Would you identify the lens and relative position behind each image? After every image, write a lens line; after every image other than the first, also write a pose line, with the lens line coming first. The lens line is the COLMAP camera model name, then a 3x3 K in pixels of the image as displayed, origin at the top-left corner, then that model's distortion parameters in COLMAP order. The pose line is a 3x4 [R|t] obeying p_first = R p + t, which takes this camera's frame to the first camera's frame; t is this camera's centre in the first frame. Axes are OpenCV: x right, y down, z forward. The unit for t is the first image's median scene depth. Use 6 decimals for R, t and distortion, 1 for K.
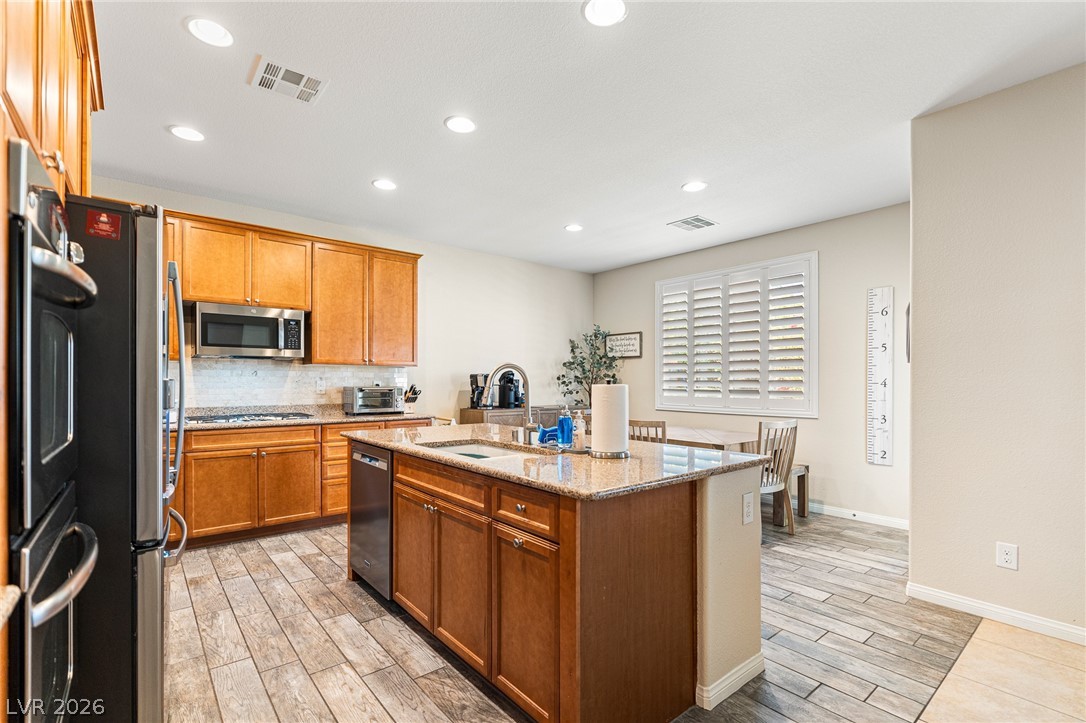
lens RADIAL K [[493.7, 0, 544.5], [0, 493.7, 383.1], [0, 0, 1]] dist [-0.009730, 0.003279]
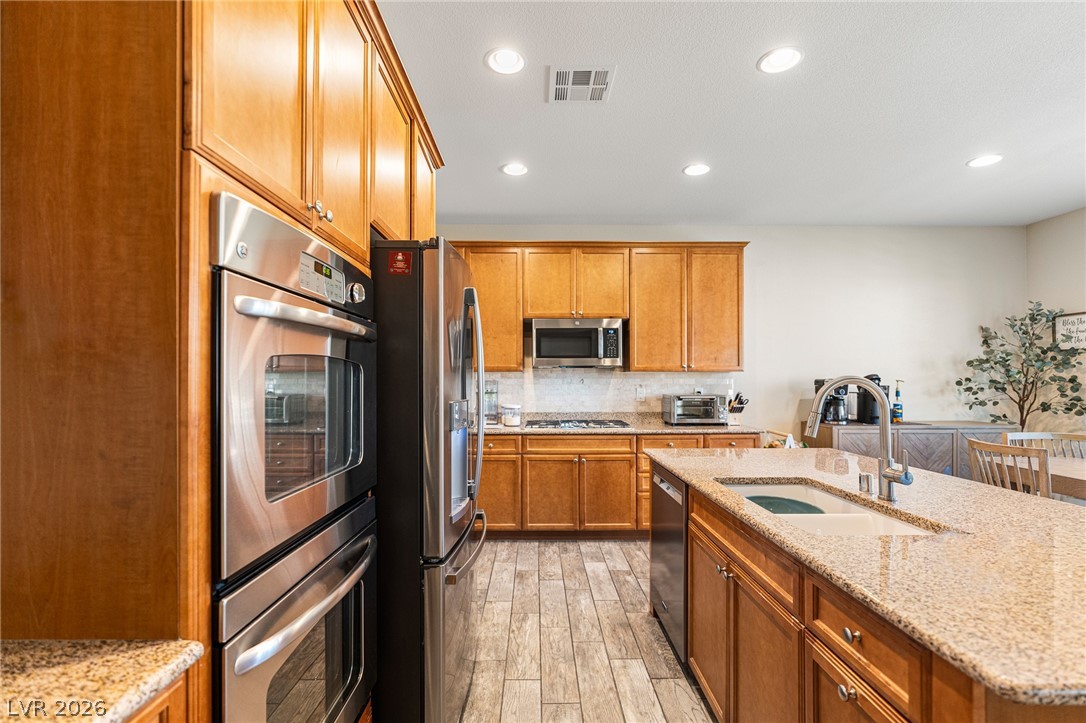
lens RADIAL K [[493.7, 0, 539.1], [0, 493.7, 378.9], [0, 0, 1]] dist [-0.009730, 0.003279]
pose [[0.773279, -0.004528, -0.634049, 0.016212], [0.001958, 0.999987, -0.004753, -0.022981], [0.634062, 0.002434, 0.773278, 0.138148]]
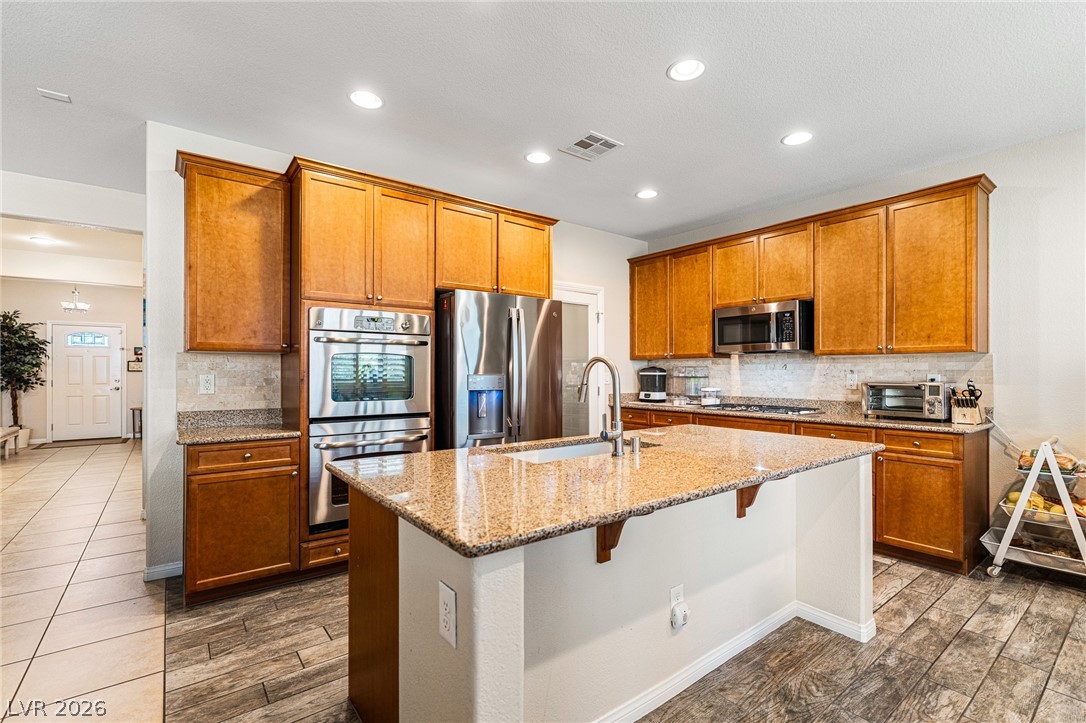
lens RADIAL K [[493.7, 0, 548.6], [0, 493.7, 372.3], [0, 0, 1]] dist [-0.009730, 0.003279]
pose [[-0.028502, 0.001793, -0.999592, 0.521075], [0.000655, 0.999998, 0.001775, -0.011638], [0.999594, -0.000604, -0.028503, 0.614156]]
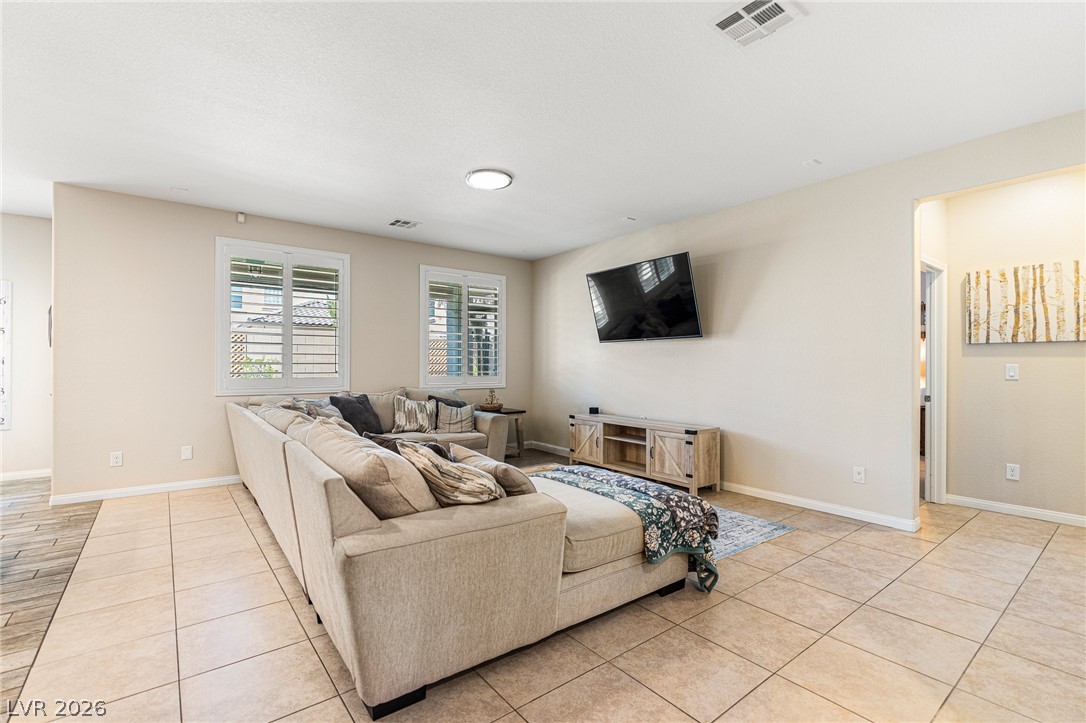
lens RADIAL K [[493.7, 0, 550.3], [0, 493.7, 363.9], [0, 0, 1]] dist [-0.009730, 0.003279]
pose [[0.018257, -0.006733, 0.999811, -0.525802], [-0.004788, 0.999965, 0.006821, -0.006067], [-0.999822, -0.004912, 0.018224, -0.393756]]
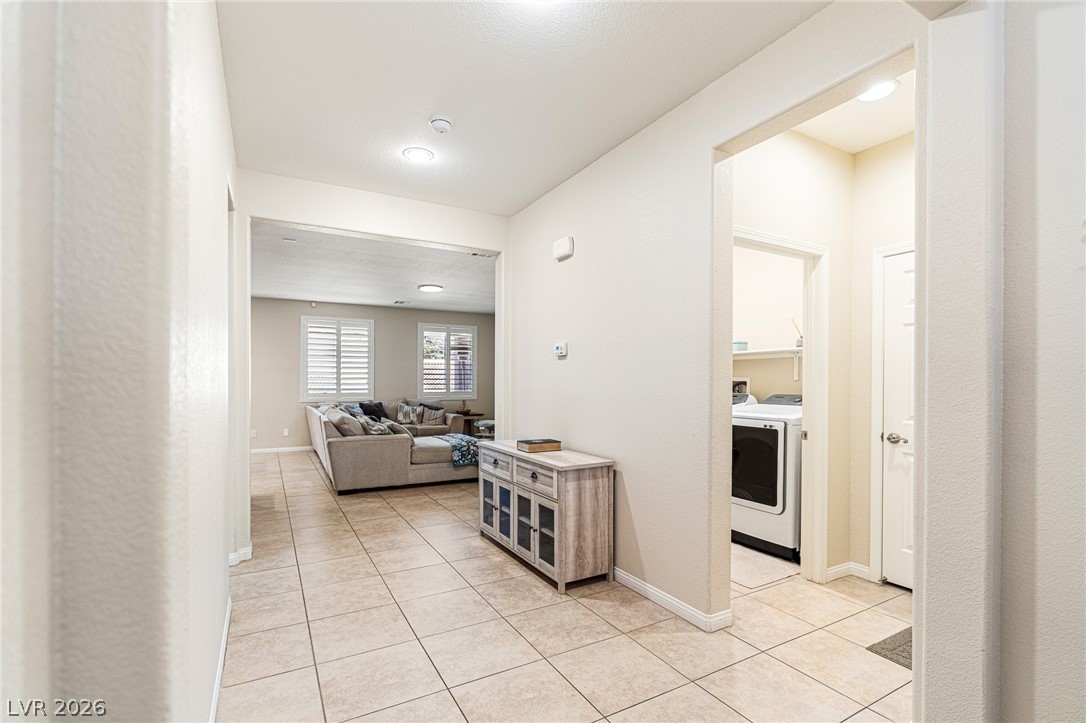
lens RADIAL K [[493.7, 0, 545.8], [0, 493.7, 377.3], [0, 0, 1]] dist [-0.009730, 0.003279]
pose [[0.167610, 0.001682, 0.985852, -1.398849], [-0.002218, 0.999997, -0.001329, -0.028319], [-0.985851, -0.001964, 0.167613, -1.058904]]
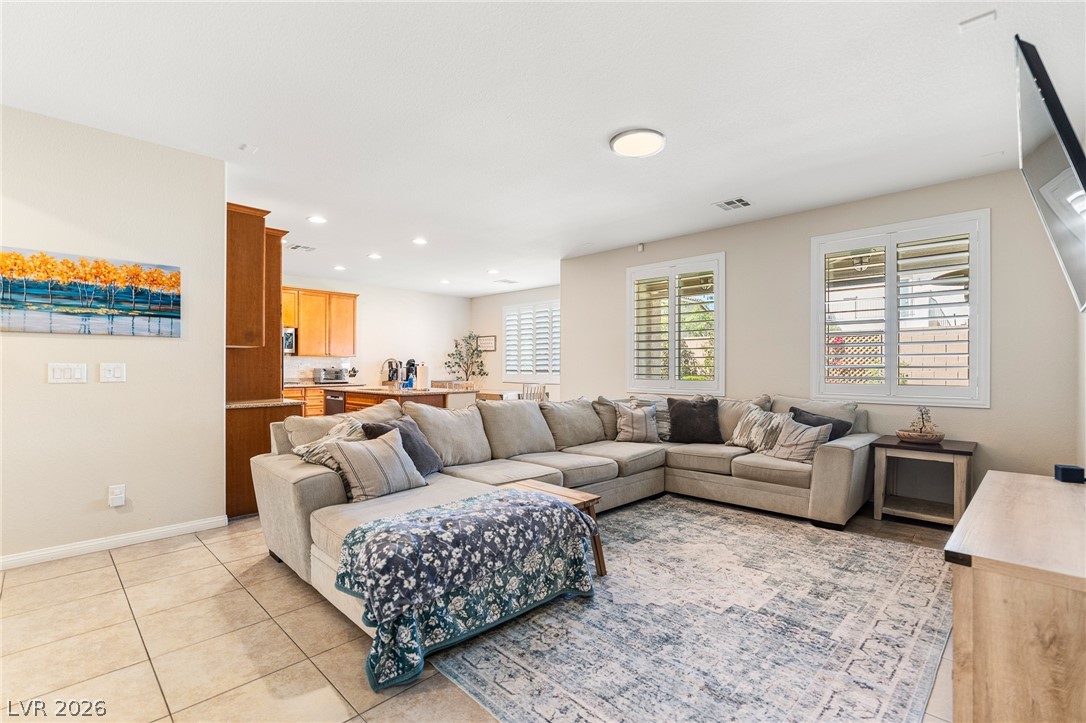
lens RADIAL K [[493.7, 0, 544.1], [0, 493.7, 364.4], [0, 0, 1]] dist [-0.009730, 0.003279]
pose [[0.994319, -0.000324, 0.106442, 0.301234], [0.001087, 0.999974, -0.007109, 0.009199], [-0.106437, 0.007184, 0.994294, -1.115472]]
